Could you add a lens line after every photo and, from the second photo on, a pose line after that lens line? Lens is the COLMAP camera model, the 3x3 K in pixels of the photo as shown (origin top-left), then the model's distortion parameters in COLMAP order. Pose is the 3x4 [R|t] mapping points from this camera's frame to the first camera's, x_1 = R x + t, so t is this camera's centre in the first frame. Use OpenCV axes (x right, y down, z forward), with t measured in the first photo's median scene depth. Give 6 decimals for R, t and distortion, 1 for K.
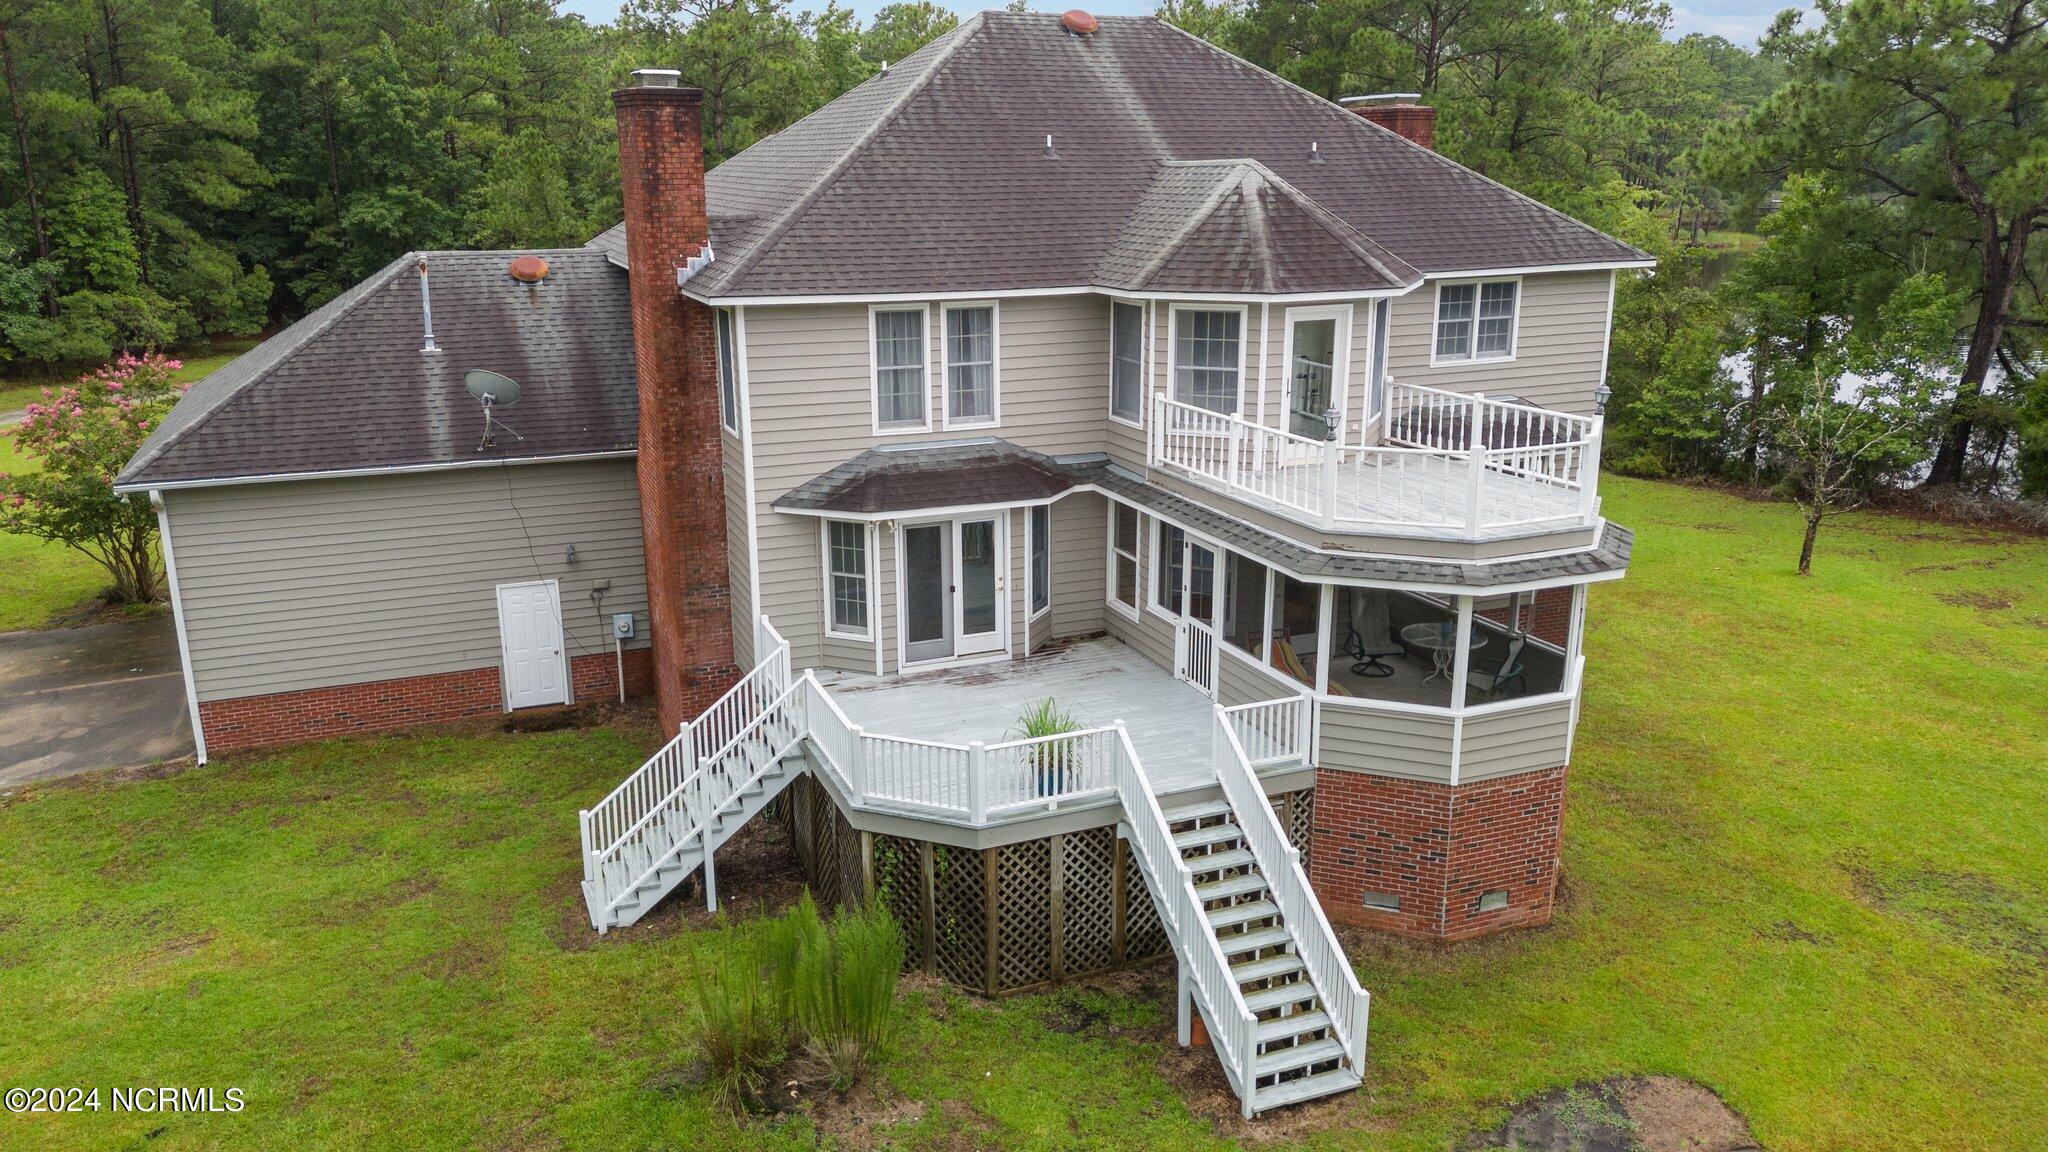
lens RADIAL K [[1516.2, 0, 1028.0], [0, 1516.2, 582.9], [0, 0, 1]] dist [0.071934, -0.066946]
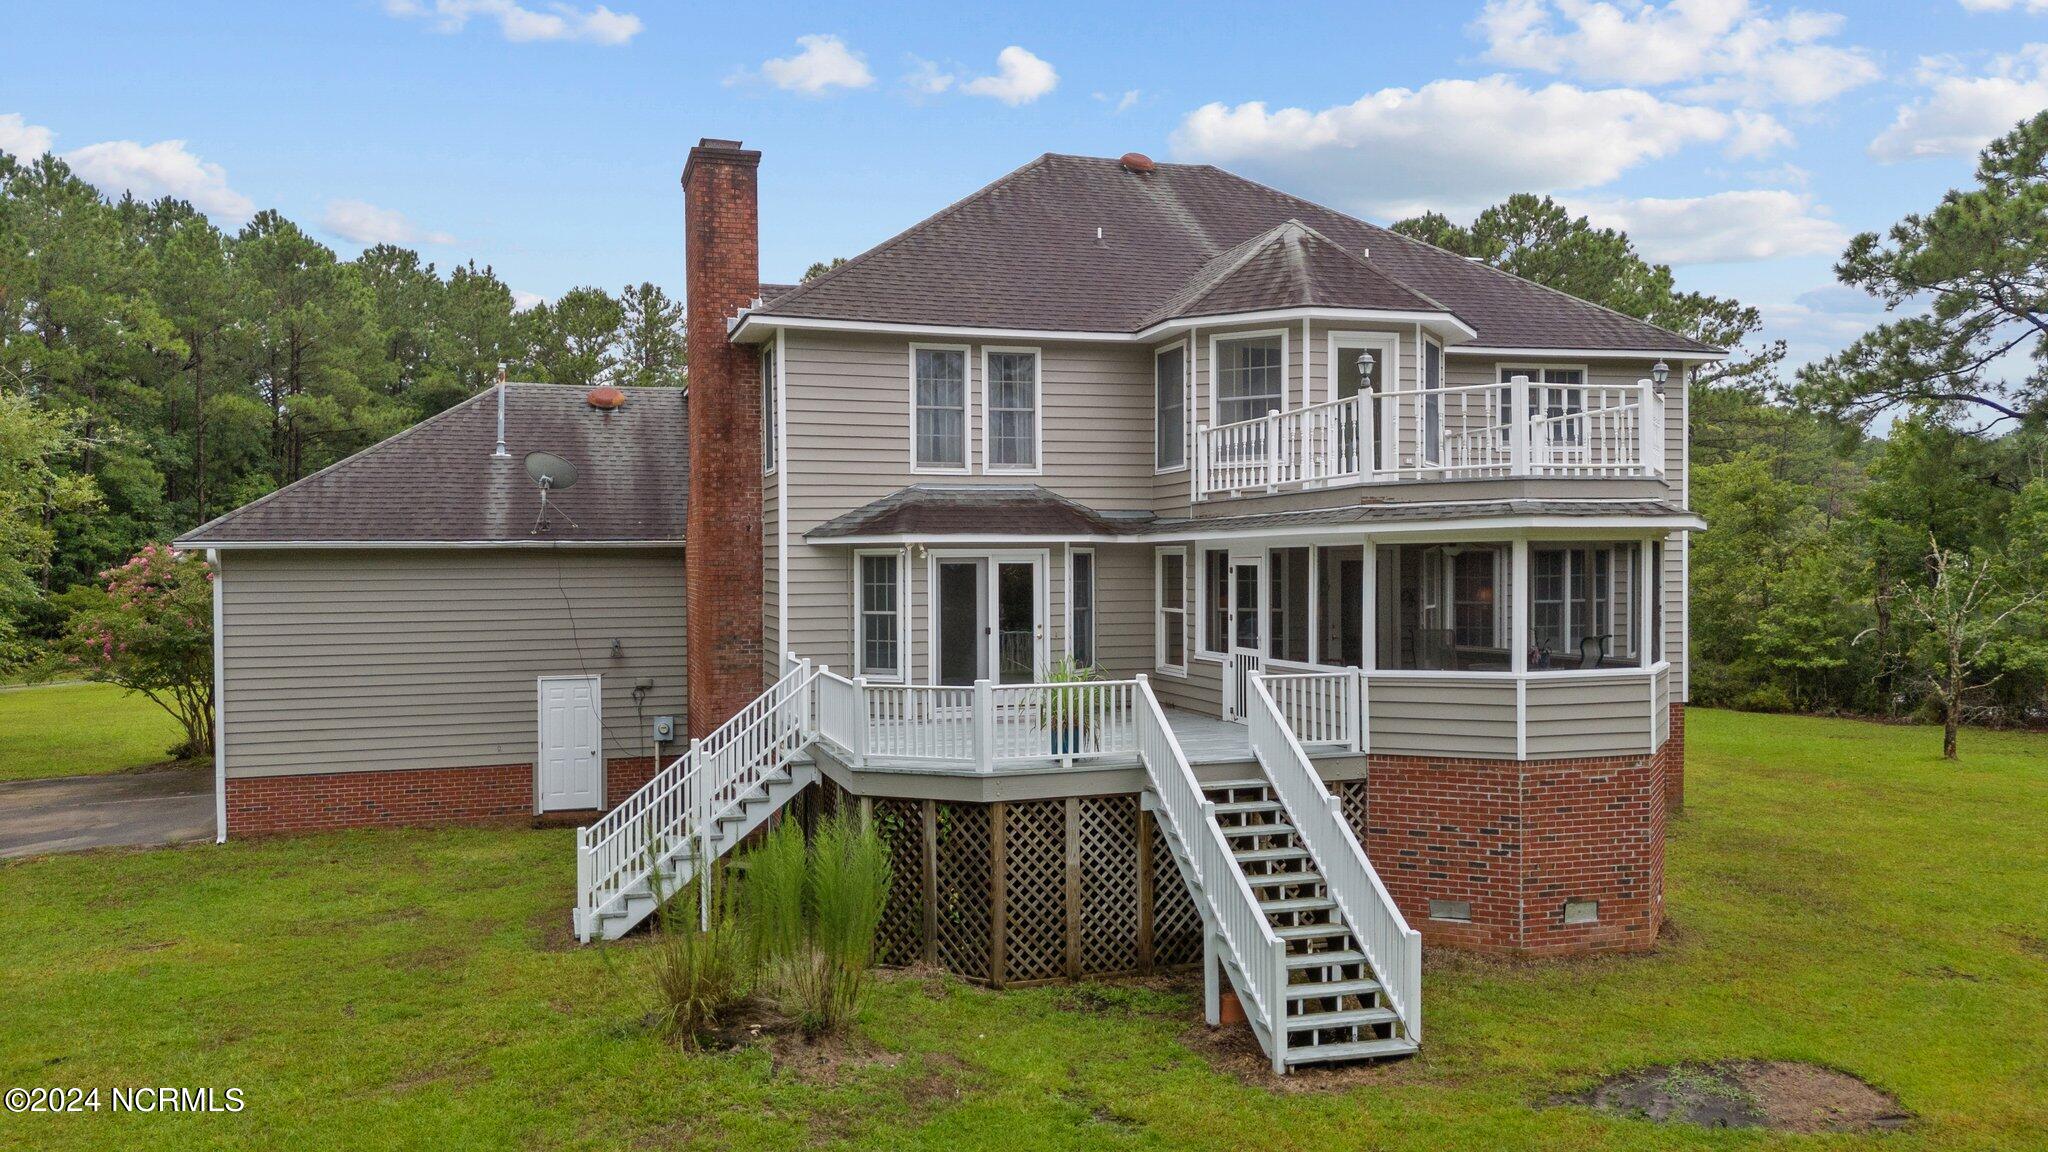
lens RADIAL K [[1516.2, 0, 1028.0], [0, 1516.2, 582.9], [0, 0, 1]] dist [0.071934, -0.066946]
pose [[0.996703, -0.001324, -0.081129, 0.056247], [-0.019473, 0.966743, -0.255007, 0.232271], [0.078768, 0.255746, 0.963530, 0.079555]]
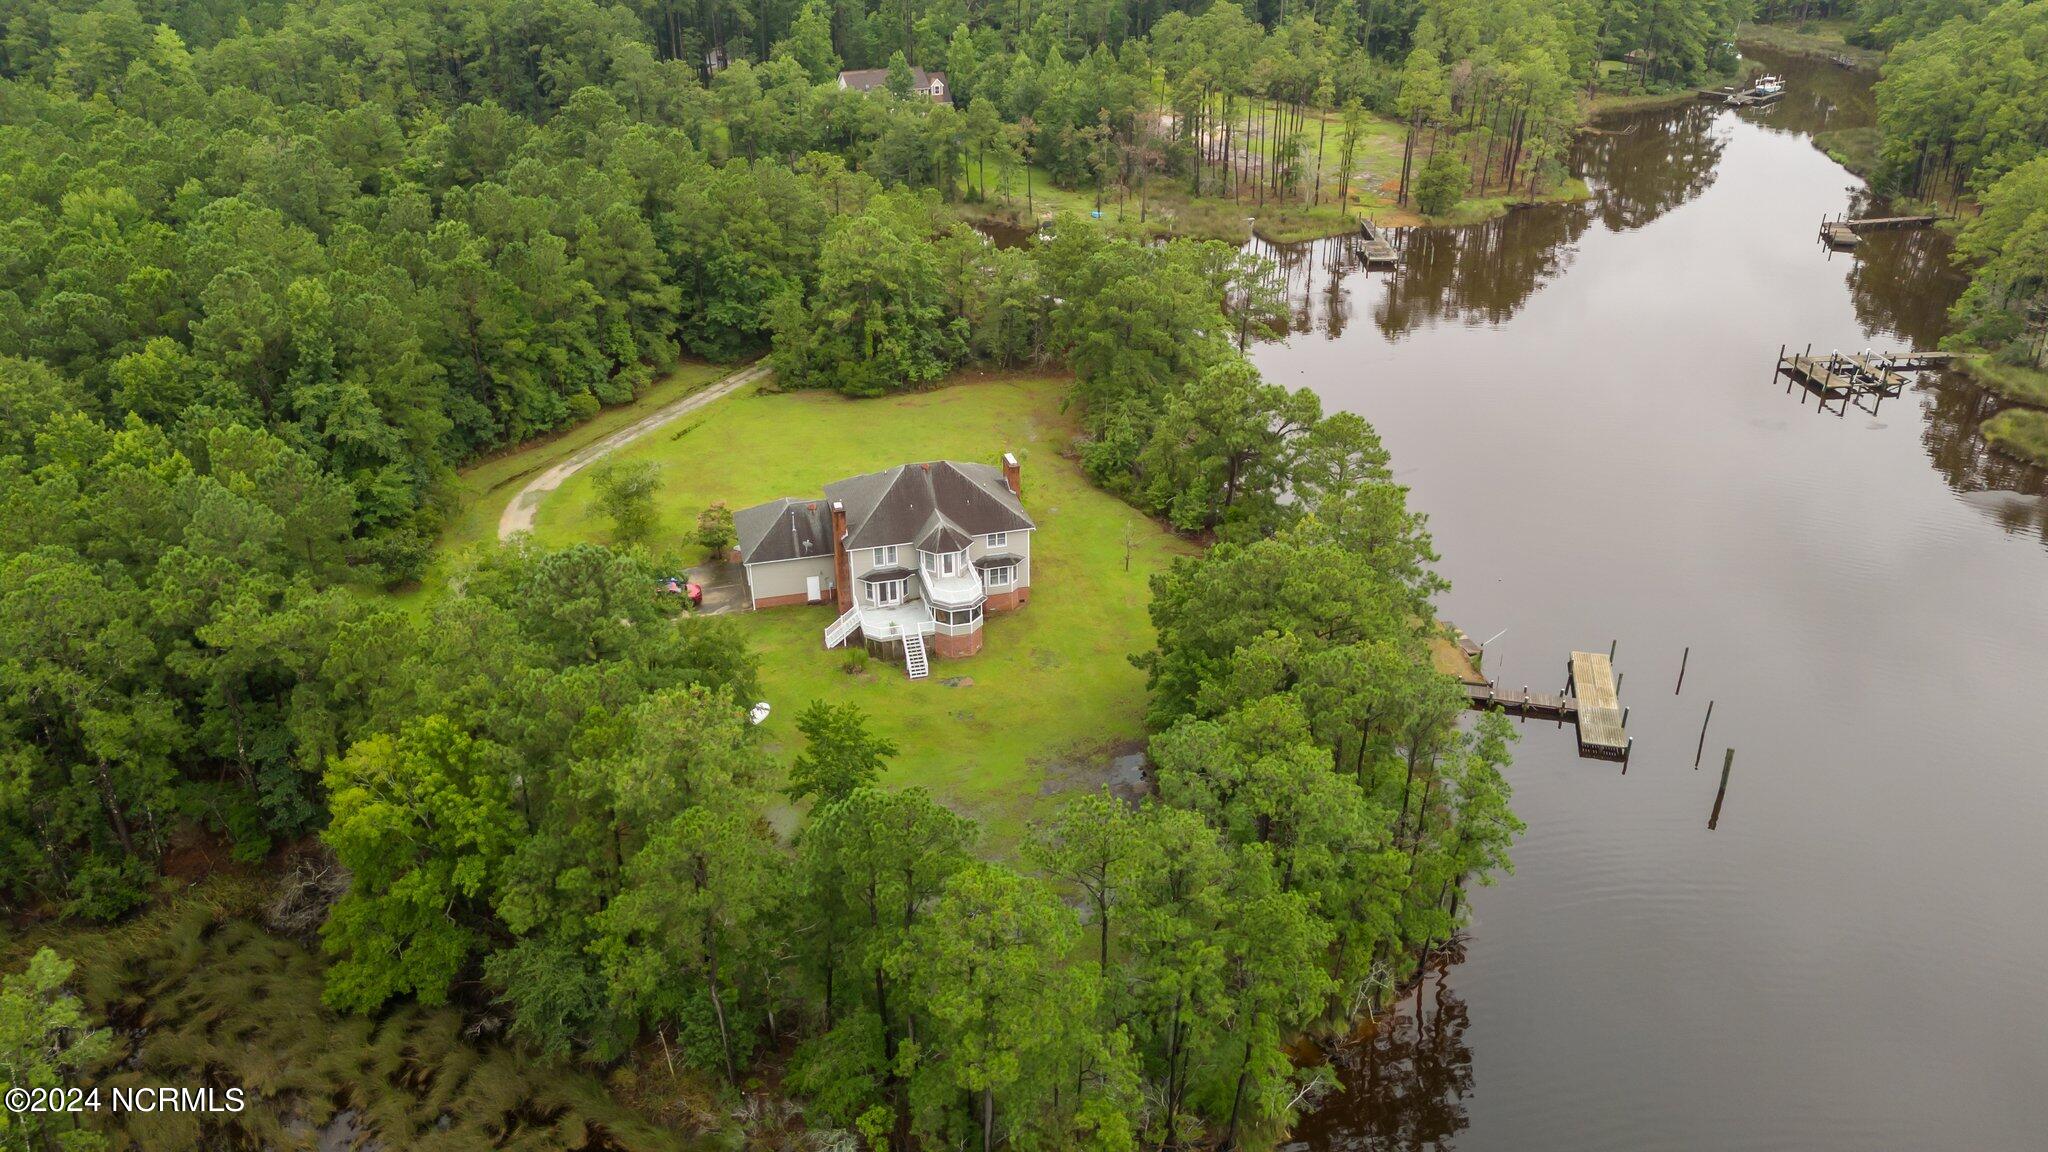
lens RADIAL K [[1516.2, 0, 1028.0], [0, 1516.2, 582.9], [0, 0, 1]] dist [0.071934, -0.066946]
pose [[0.991573, 0.061043, -0.114268, 1.194095], [-0.036467, 0.977884, 0.205944, -1.305255], [0.124313, -0.200041, 0.971869, -4.756834]]
